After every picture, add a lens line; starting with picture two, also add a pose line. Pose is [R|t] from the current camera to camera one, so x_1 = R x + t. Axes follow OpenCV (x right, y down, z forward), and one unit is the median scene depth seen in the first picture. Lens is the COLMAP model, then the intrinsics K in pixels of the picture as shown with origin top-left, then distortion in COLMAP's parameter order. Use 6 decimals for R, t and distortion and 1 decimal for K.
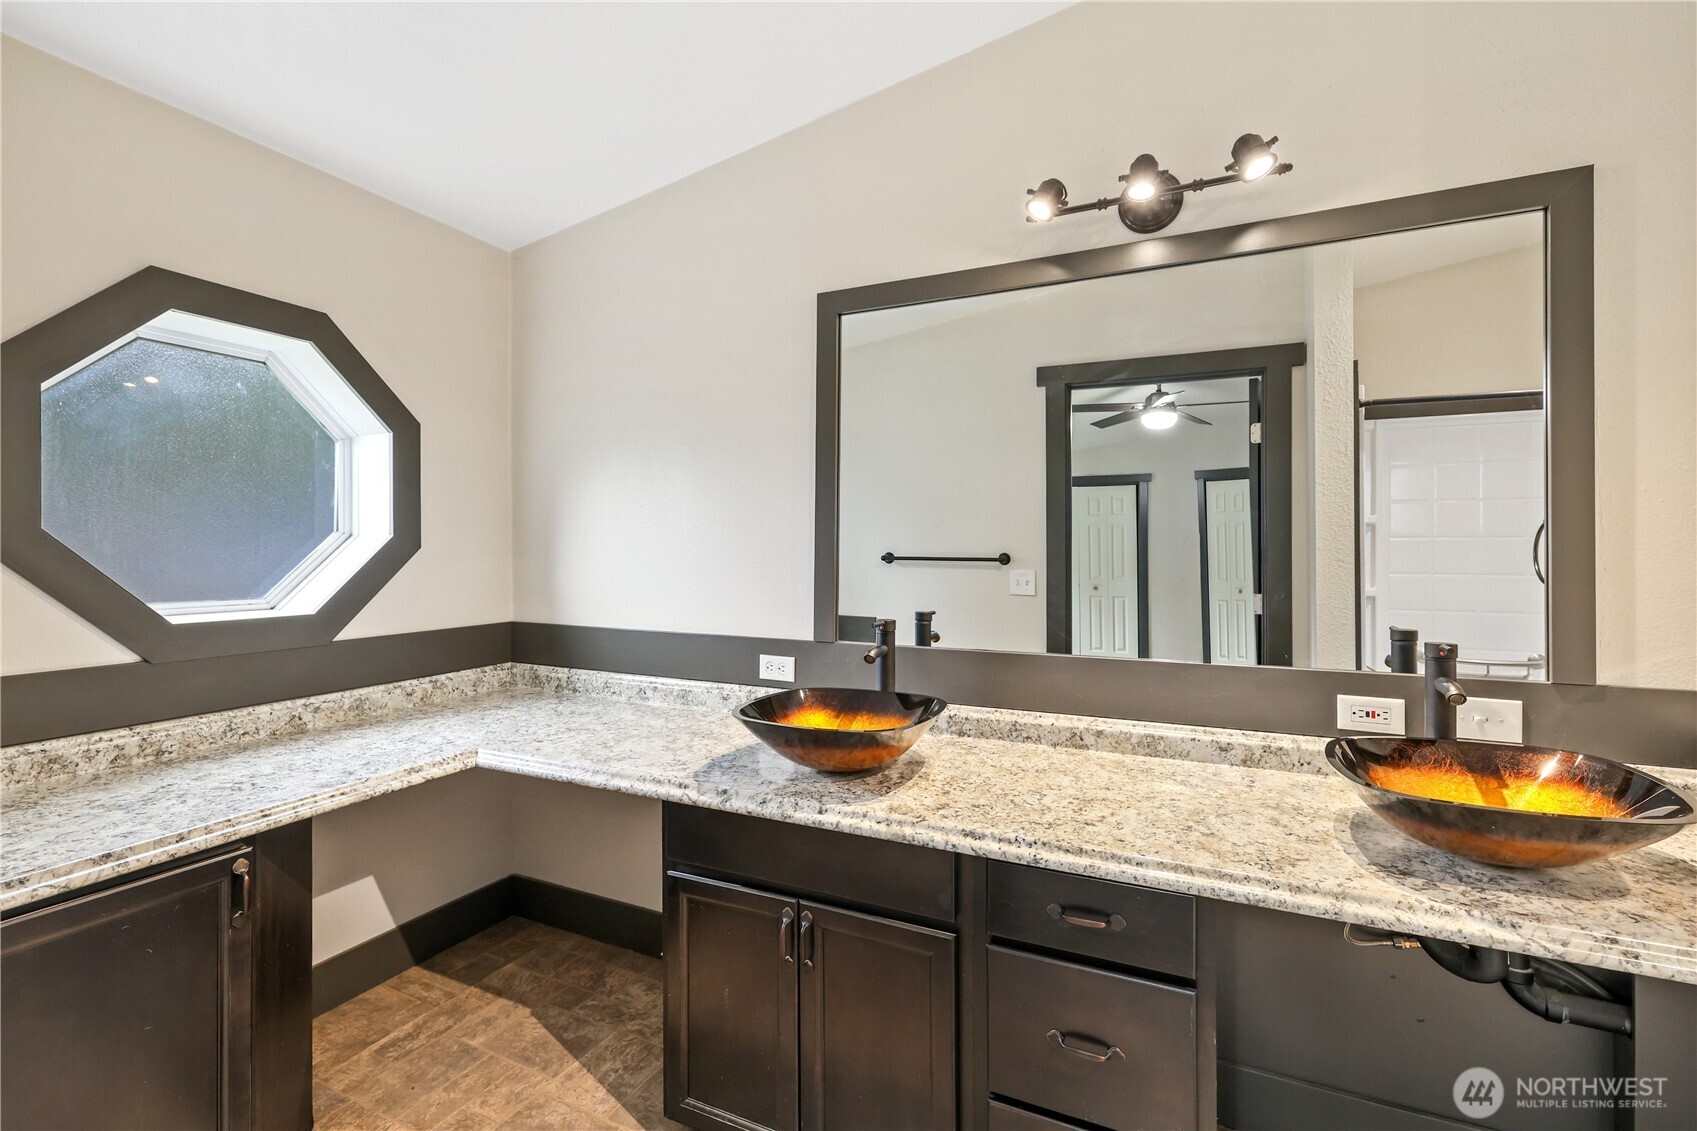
lens RADIAL K [[734.8, 0, 853.4], [0, 734.8, 560.1], [0, 0, 1]] dist [0.000227, 0.000011]
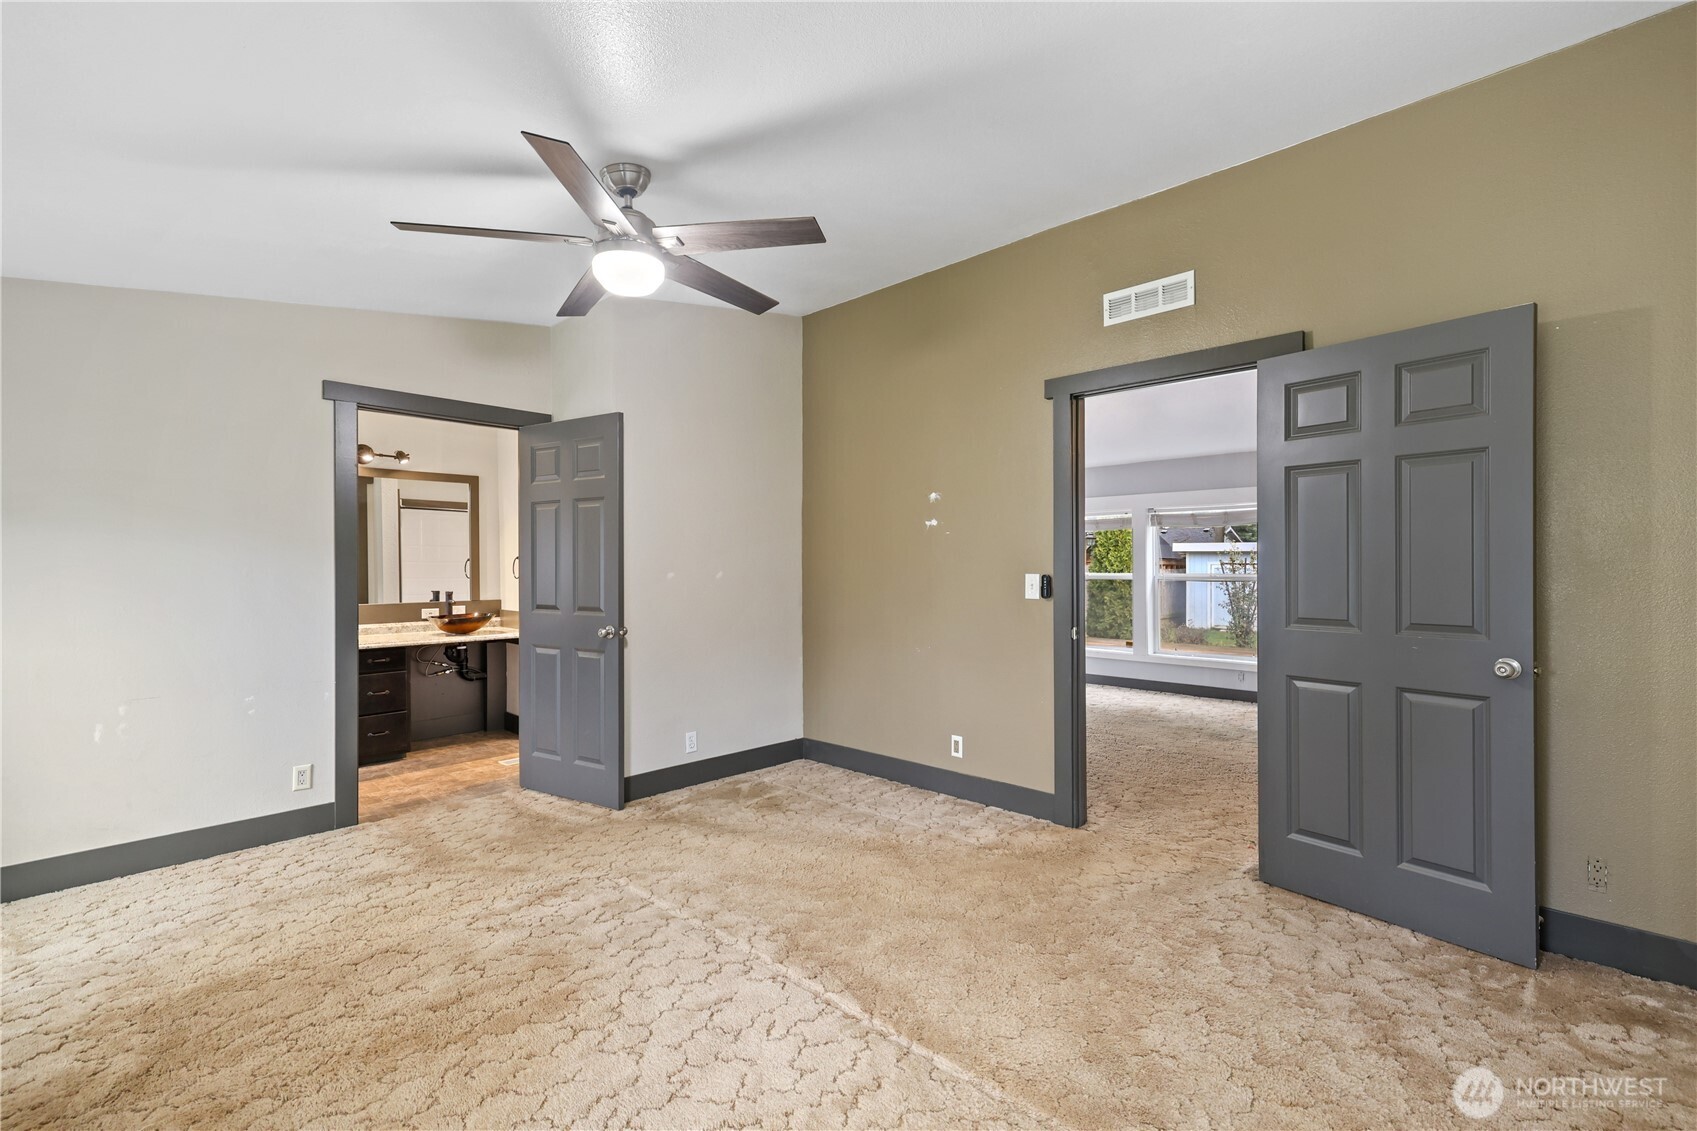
lens RADIAL K [[734.8, 0, 853.4], [0, 734.8, 560.1], [0, 0, 1]] dist [0.000227, 0.000011]
pose [[0.322679, 0.005957, 0.946490, -2.133094], [0.007217, 0.999936, -0.008754, -0.007536], [-0.946481, 0.009656, 0.322616, -2.227745]]
